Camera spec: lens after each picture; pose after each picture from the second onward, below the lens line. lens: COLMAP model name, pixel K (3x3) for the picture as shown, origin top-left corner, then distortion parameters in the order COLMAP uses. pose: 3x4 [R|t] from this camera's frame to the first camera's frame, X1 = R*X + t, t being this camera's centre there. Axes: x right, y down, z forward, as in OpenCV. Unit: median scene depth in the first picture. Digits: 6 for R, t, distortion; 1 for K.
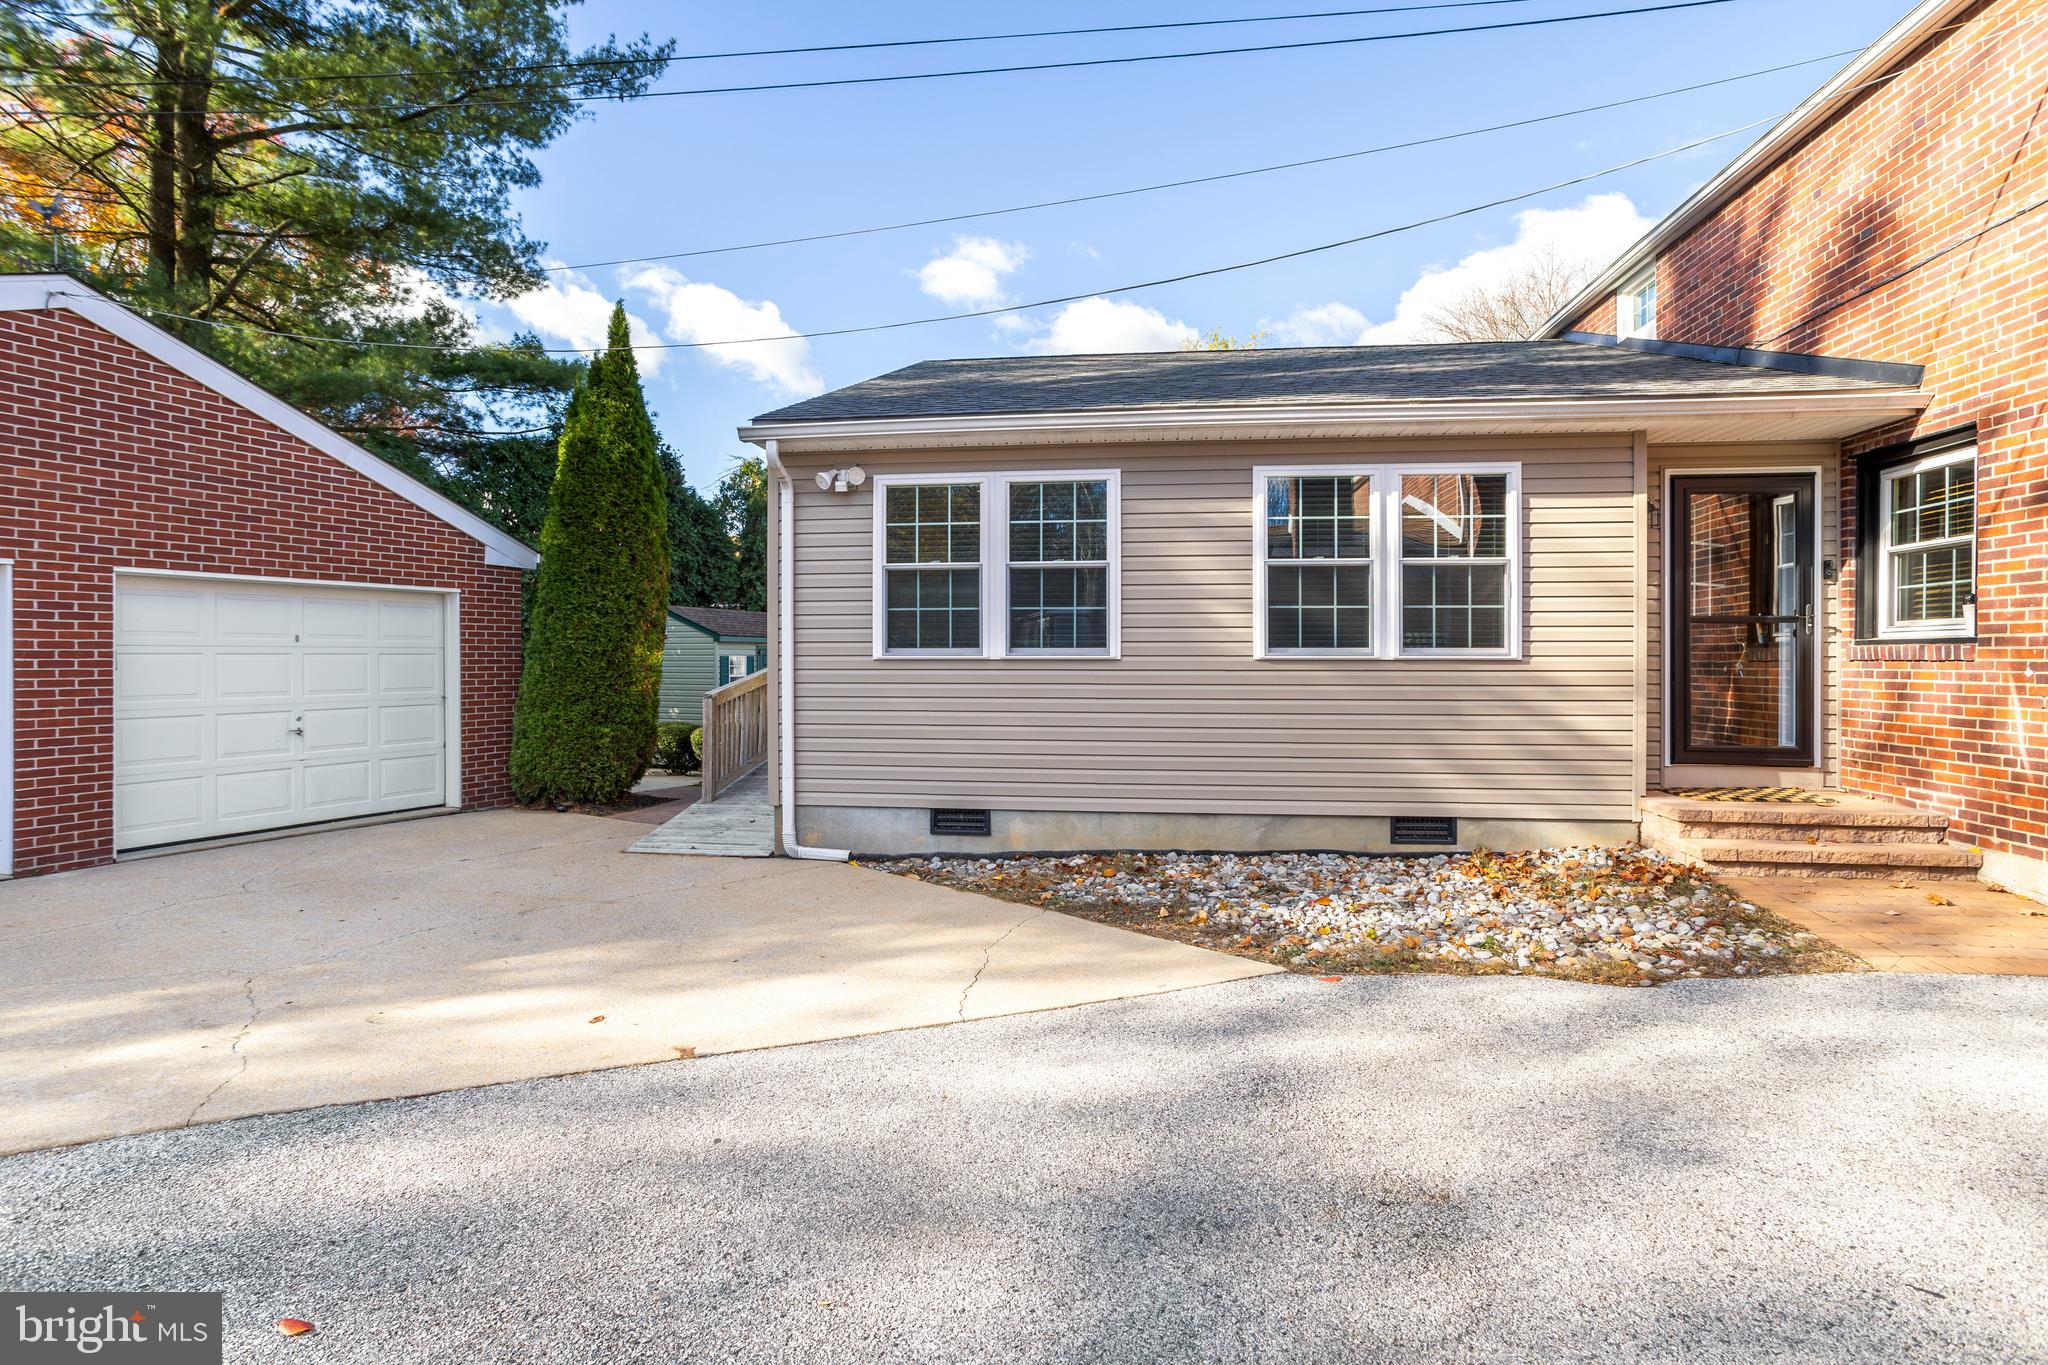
lens RADIAL K [[995.6, 0, 1013.6], [0, 995.6, 662.6], [0, 0, 1]] dist [-0.040985, 0.018312]
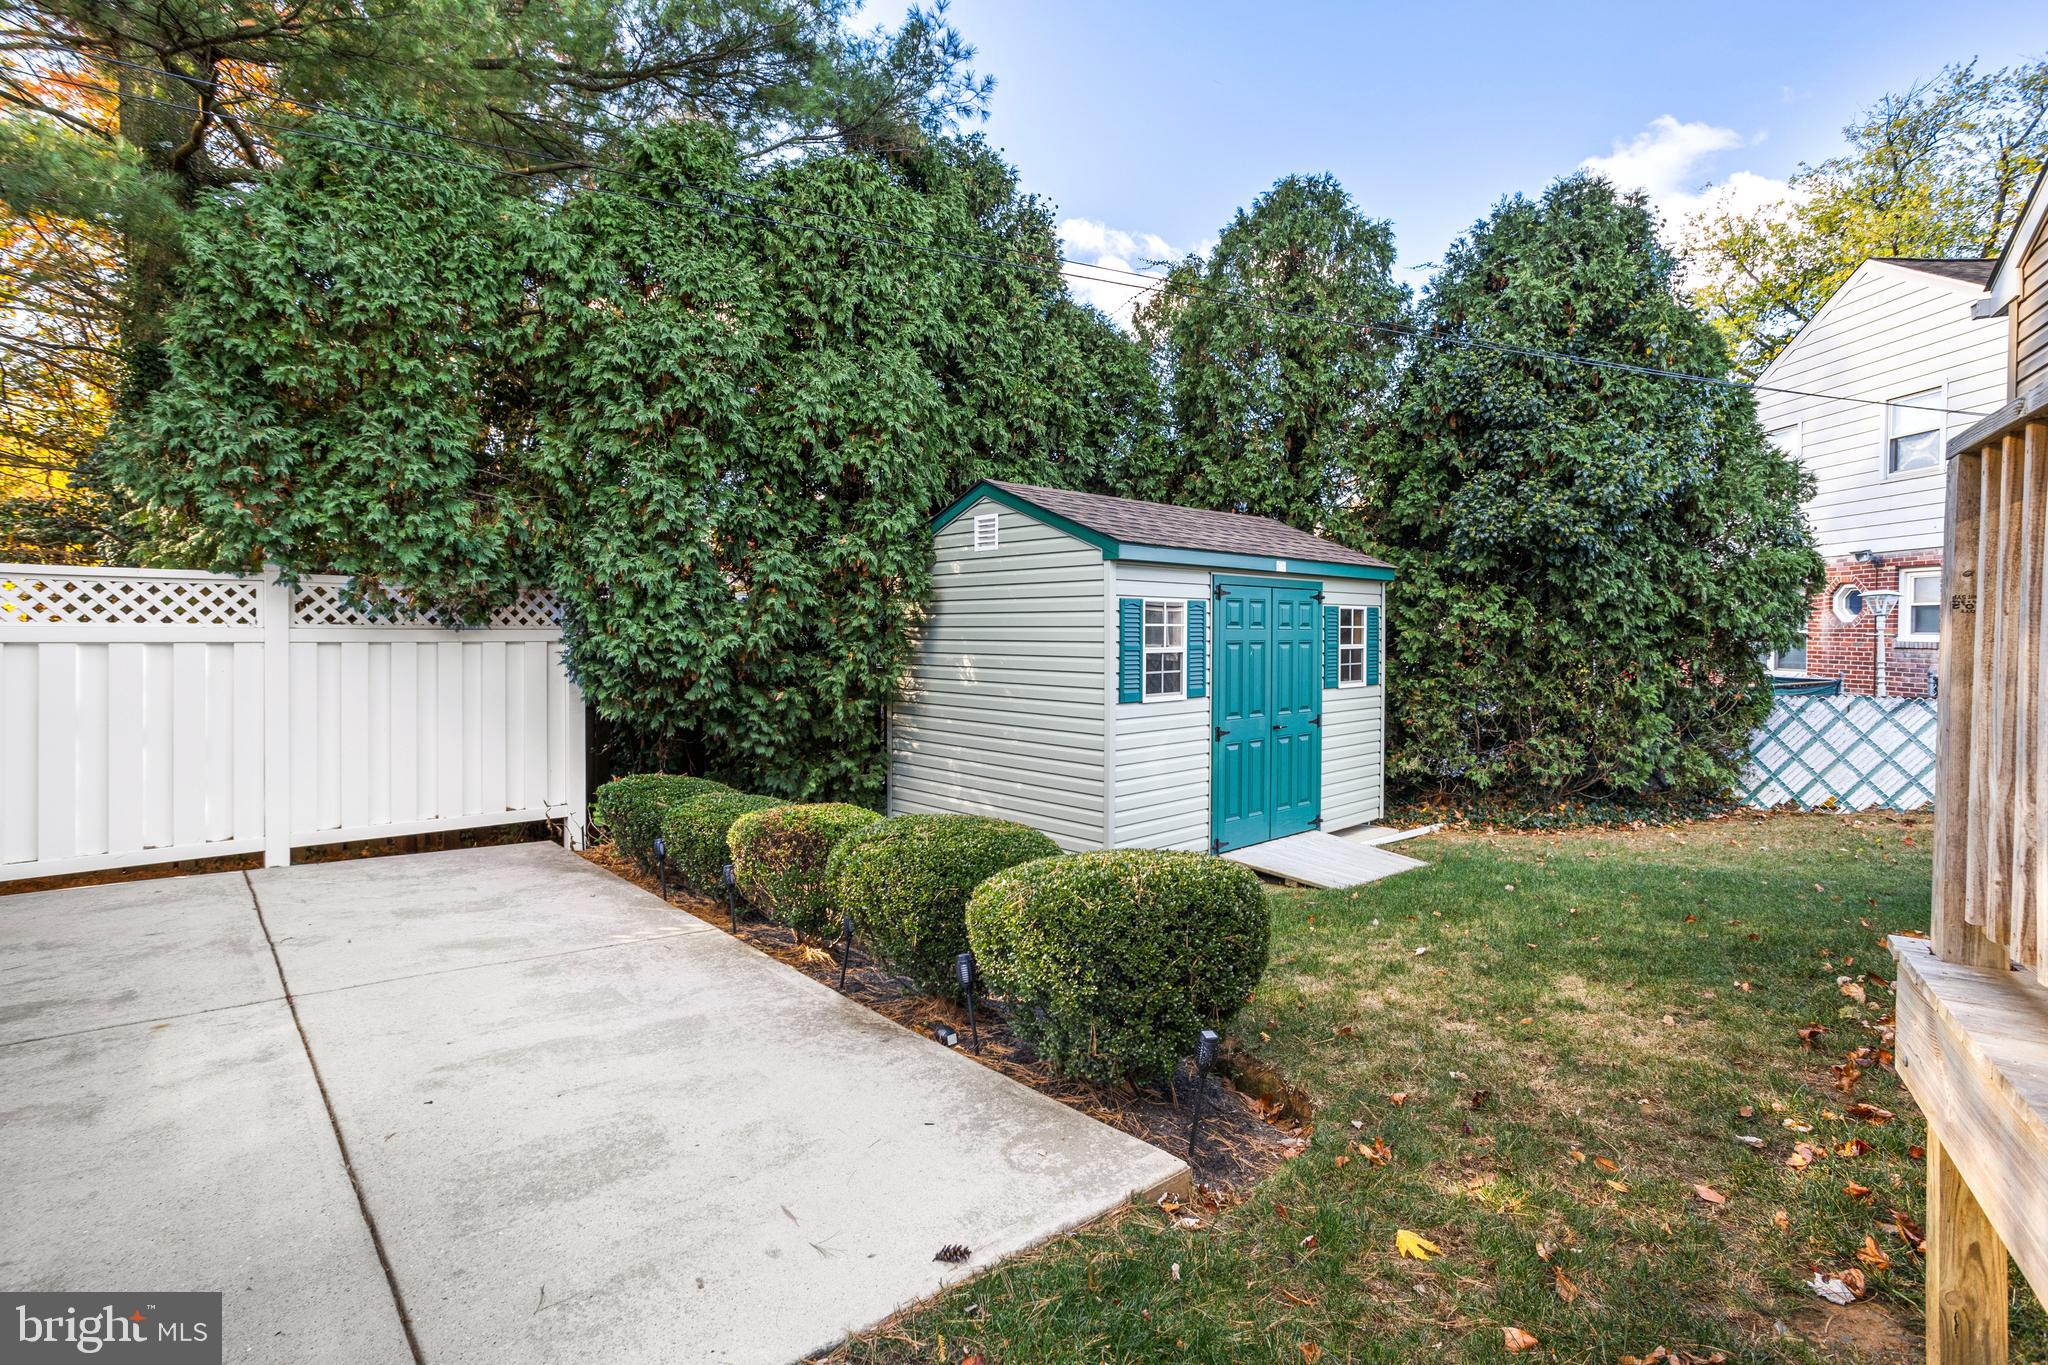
lens RADIAL K [[995.6, 0, 1020.9], [0, 995.6, 610.1], [0, 0, 1]] dist [-0.040985, 0.018312]
pose [[0.914815, -0.007904, -0.403797, -0.401243], [-0.002129, 0.999700, -0.024391, 0.015854], [0.403868, 0.023173, 0.914524, 1.447785]]
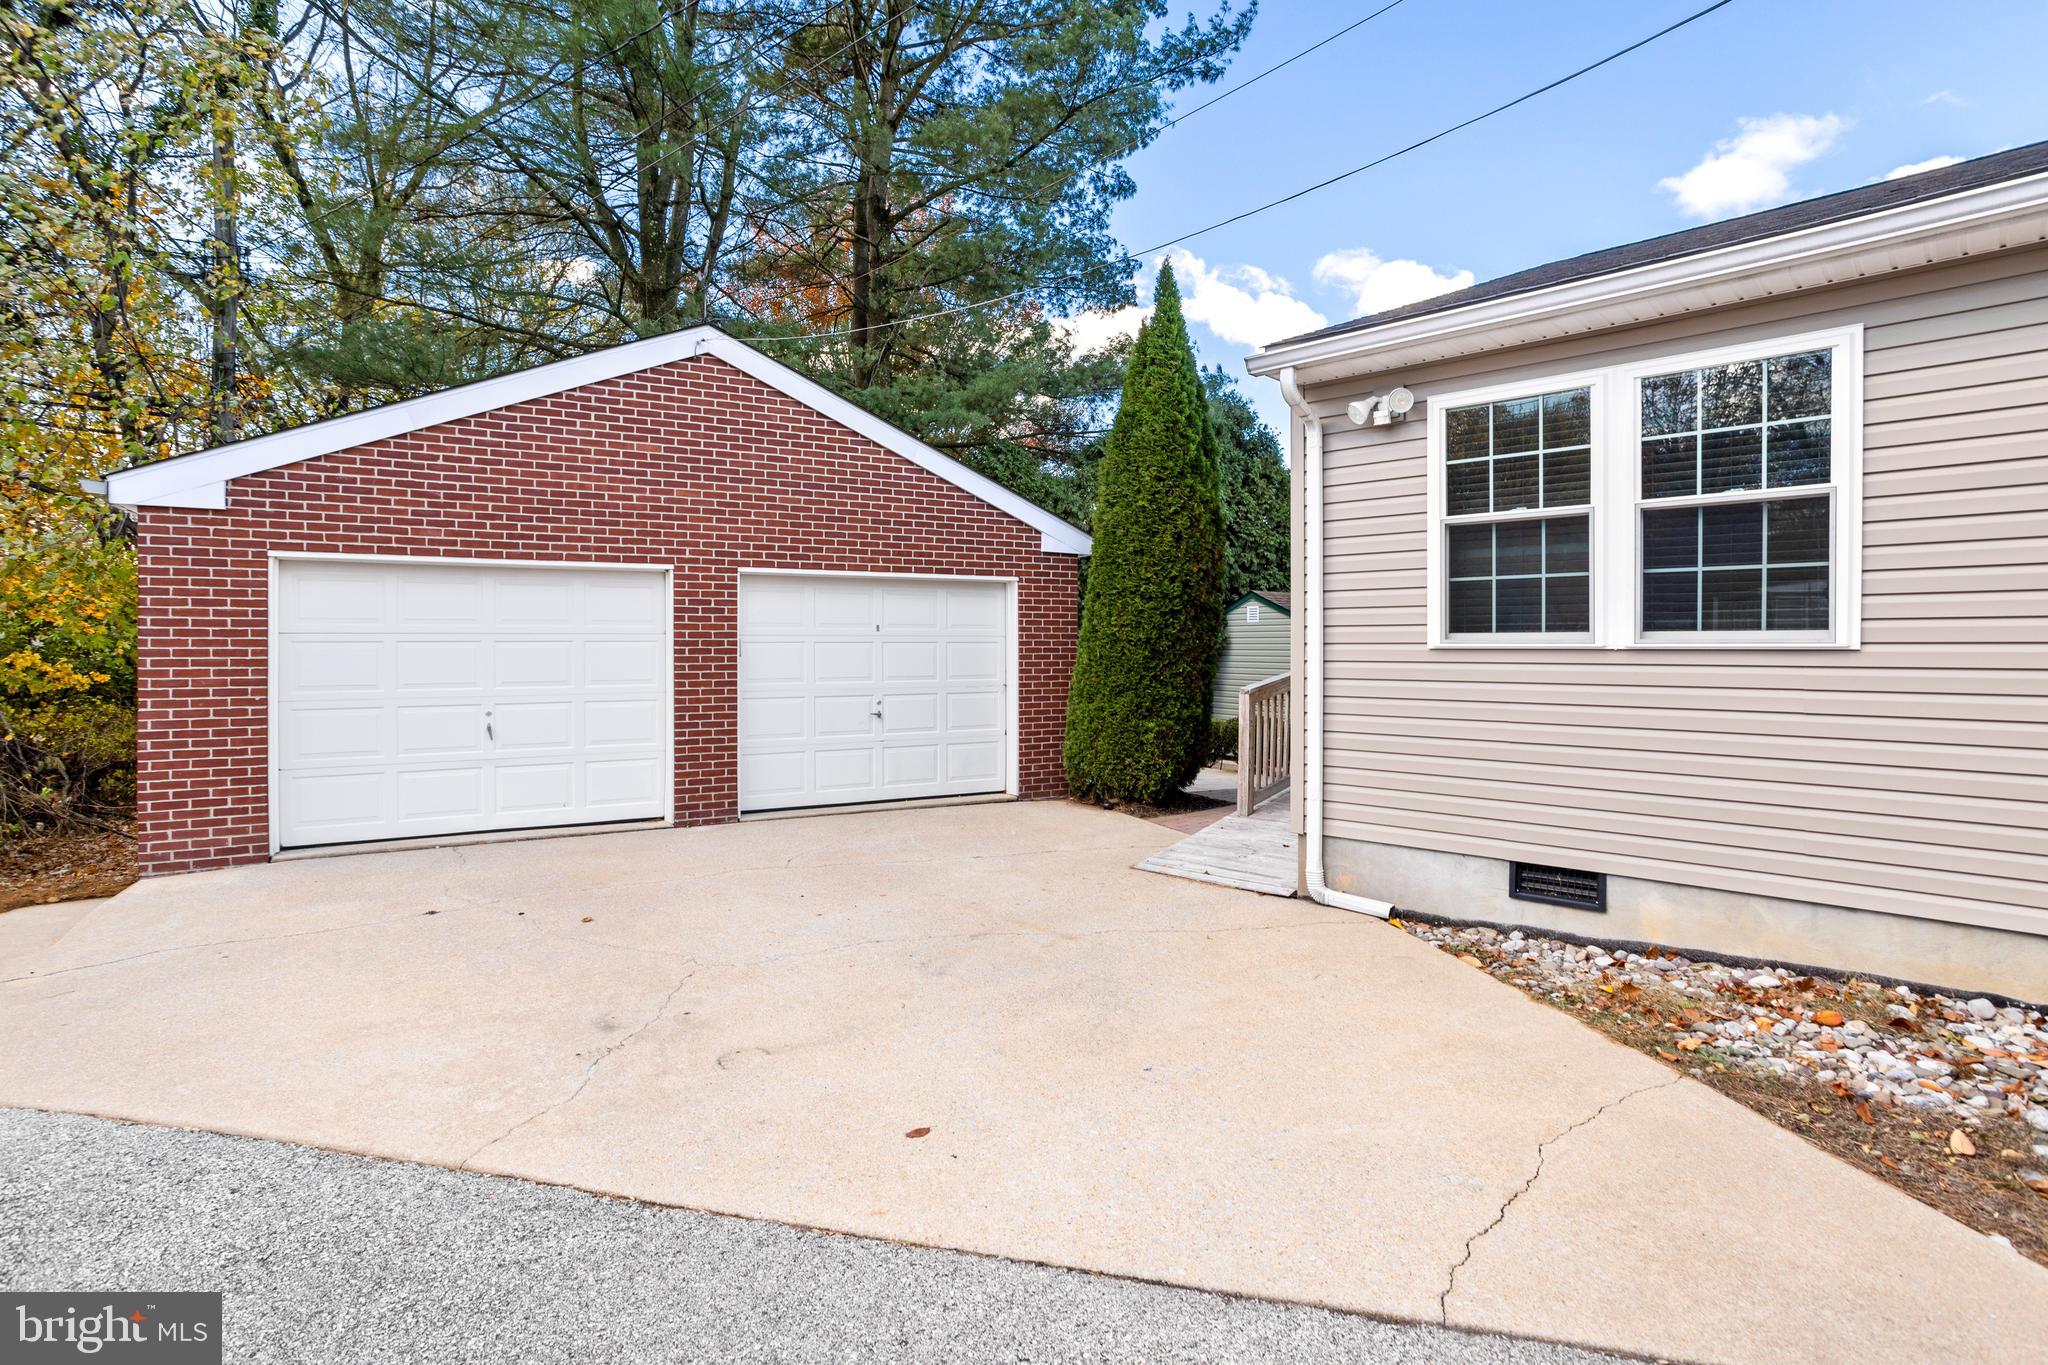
lens RADIAL K [[995.6, 0, 1018.9], [0, 995.6, 643.6], [0, 0, 1]] dist [-0.040985, 0.018312]
pose [[0.813922, -0.001874, -0.580971, 0.036925], [-0.002626, 0.999973, -0.006903, -0.000475], [0.580968, 0.007144, 0.813895, 0.229214]]
